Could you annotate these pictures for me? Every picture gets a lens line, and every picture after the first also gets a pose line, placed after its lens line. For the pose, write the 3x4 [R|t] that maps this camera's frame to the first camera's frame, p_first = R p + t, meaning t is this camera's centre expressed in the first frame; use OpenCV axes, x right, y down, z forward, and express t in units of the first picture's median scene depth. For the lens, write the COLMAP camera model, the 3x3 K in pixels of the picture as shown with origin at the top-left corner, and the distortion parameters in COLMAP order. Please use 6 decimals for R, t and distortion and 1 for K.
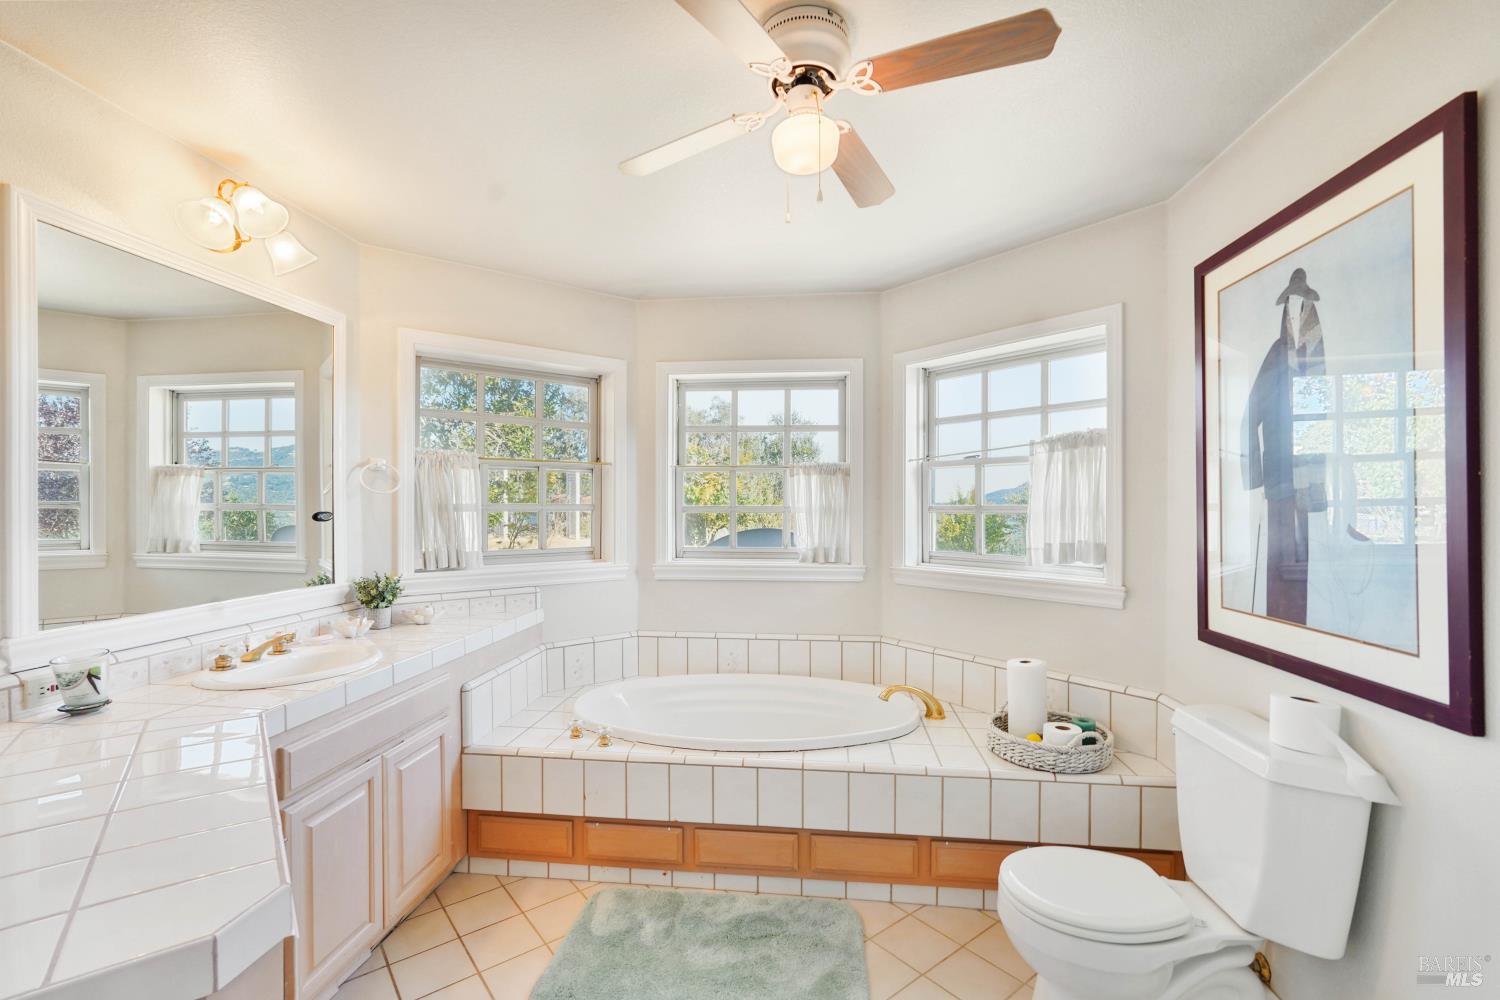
lens RADIAL K [[679.7, 0, 746.9], [0, 679.7, 504.9], [0, 0, 1]] dist [-0.013077, 0.007943]
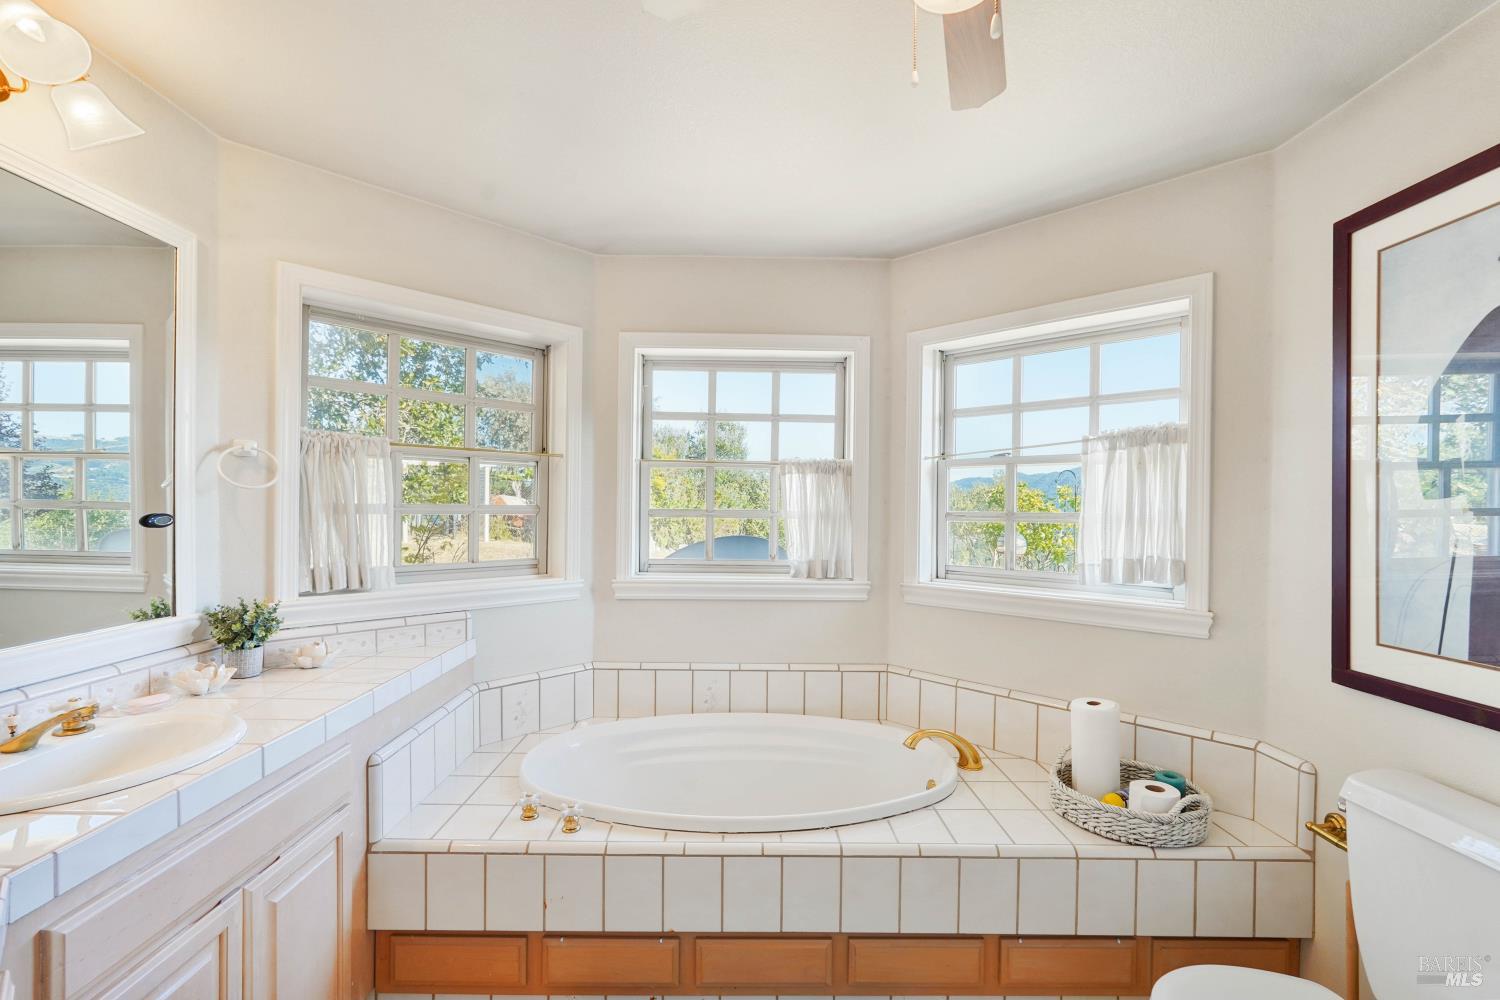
lens RADIAL K [[679.7, 0, 744.1], [0, 679.7, 508.8], [0, 0, 1]] dist [-0.013077, 0.007943]
pose [[0.991871, 0.010102, 0.126849, -0.122785], [-0.010605, 0.999938, 0.003288, -0.003541], [-0.126808, -0.004607, 0.991917, 0.246060]]
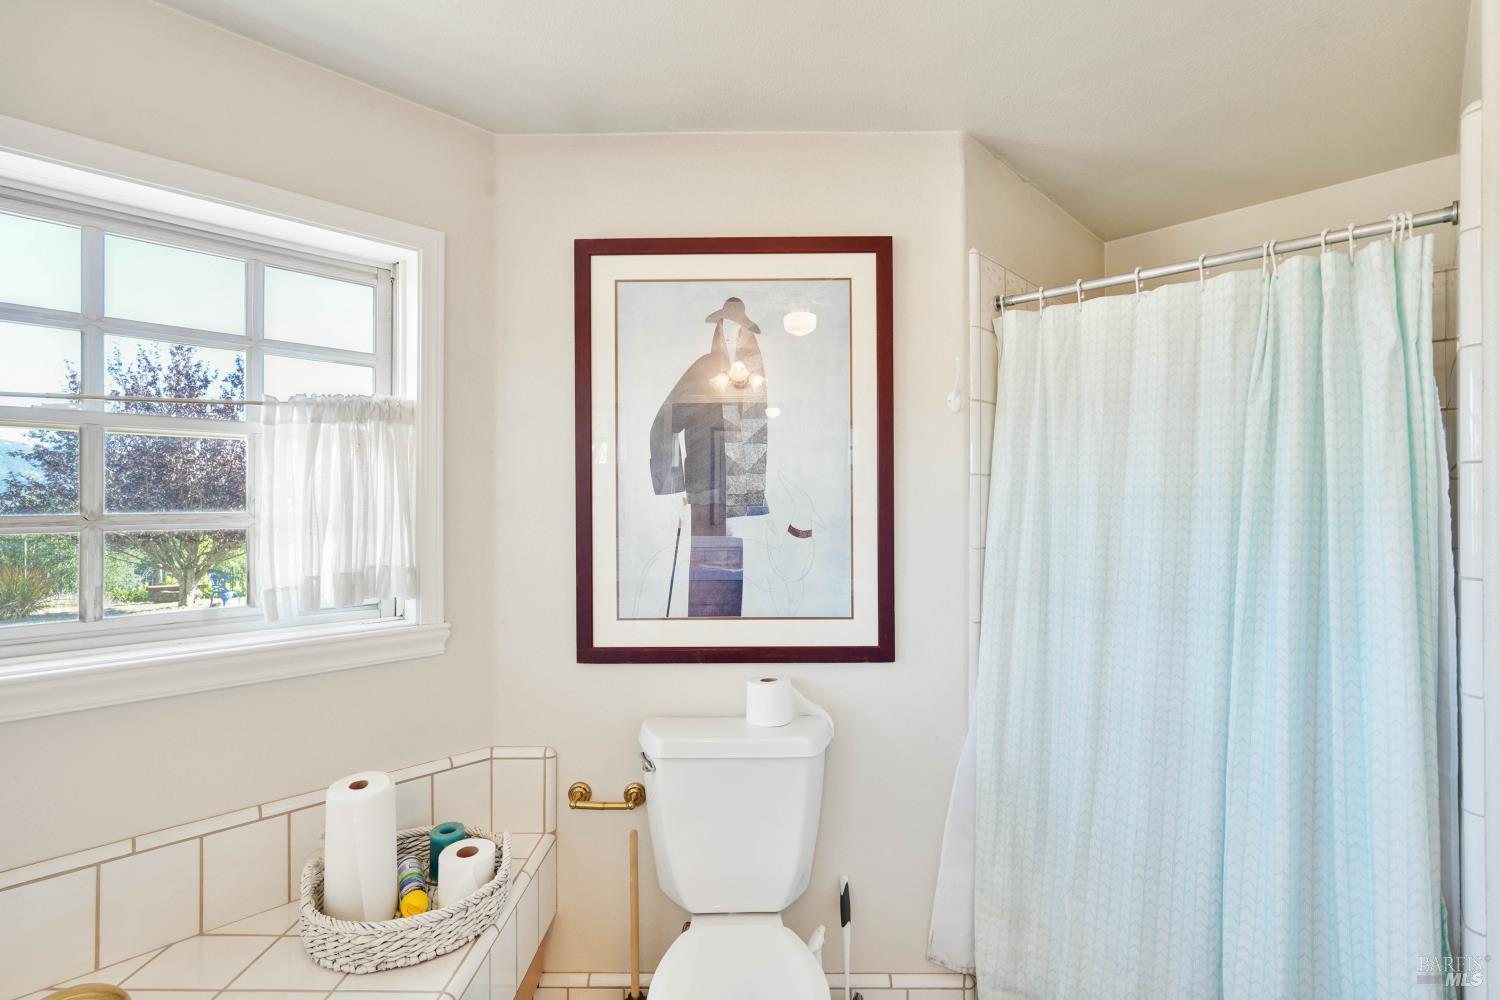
lens RADIAL K [[679.7, 0, 755.9], [0, 679.7, 497.8], [0, 0, 1]] dist [-0.013077, 0.007943]
pose [[-0.108497, 0.011803, 0.994027, -0.206957], [0.003337, 0.999928, -0.011508, -0.003889], [-0.994091, 0.002069, -0.108529, 0.751492]]
